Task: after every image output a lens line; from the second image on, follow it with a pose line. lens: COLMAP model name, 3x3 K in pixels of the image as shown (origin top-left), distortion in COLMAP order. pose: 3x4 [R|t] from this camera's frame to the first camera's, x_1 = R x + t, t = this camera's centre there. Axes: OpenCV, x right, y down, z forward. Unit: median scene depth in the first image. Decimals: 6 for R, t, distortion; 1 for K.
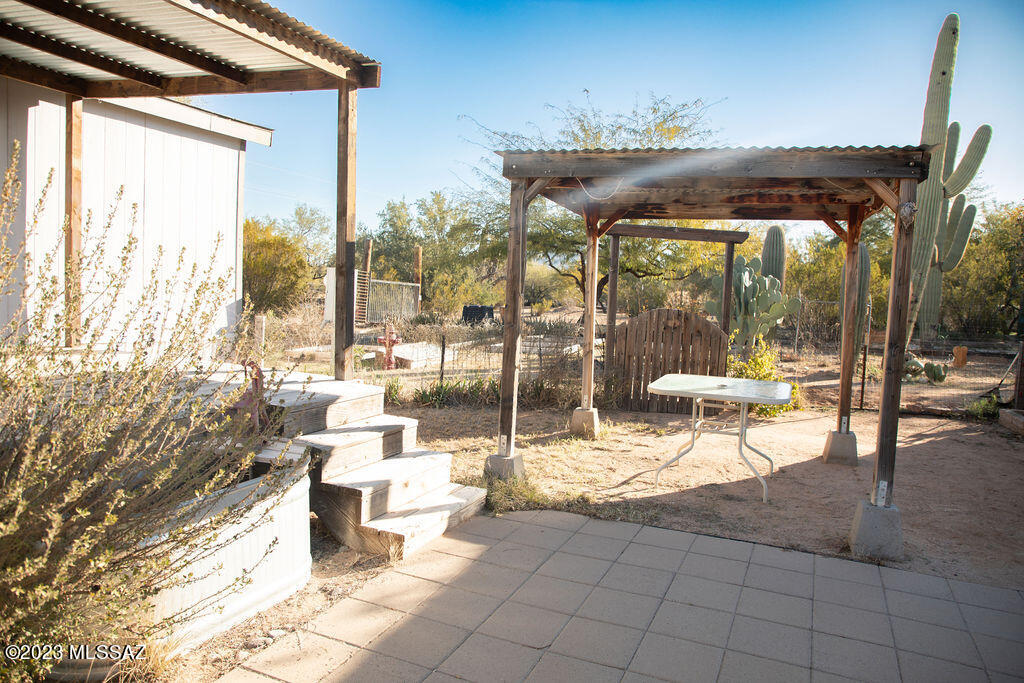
lens RADIAL K [[706.2, 0, 517.0], [0, 706.2, 344.5], [0, 0, 1]] dist [-0.045143, 0.003294]
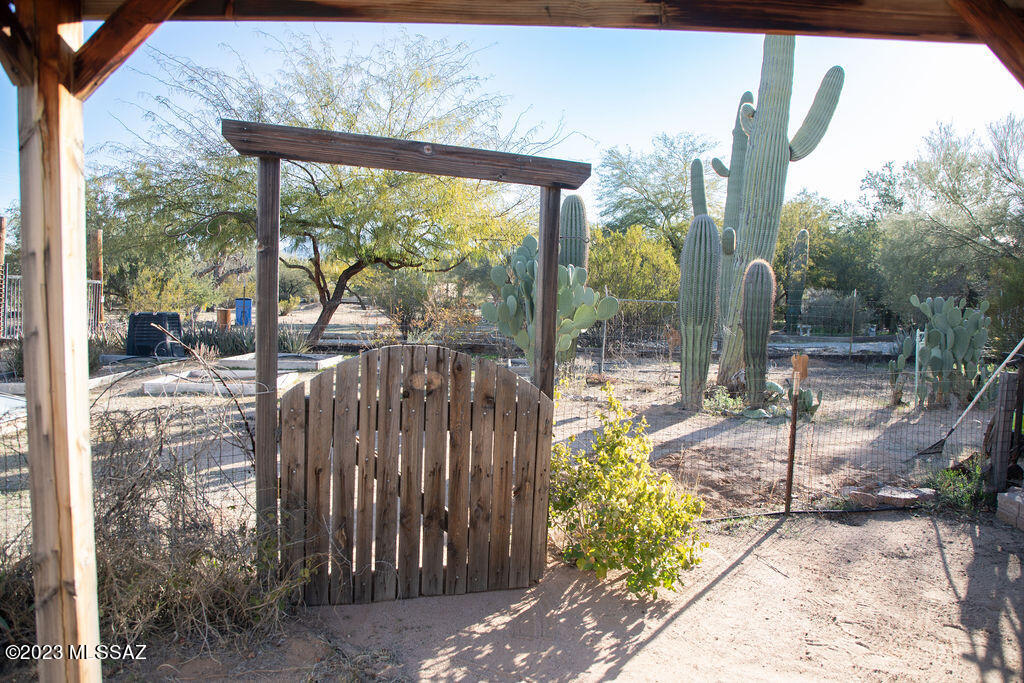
lens RADIAL K [[706.6, 0, 517.1], [0, 706.6, 338.9], [0, 0, 1]] dist [-0.074489, 0.003656]
pose [[0.947191, -0.035645, 0.318682, 0.058709], [0.034301, 0.999363, 0.009829, -0.023182], [-0.318829, 0.001621, 0.947811, 0.245338]]
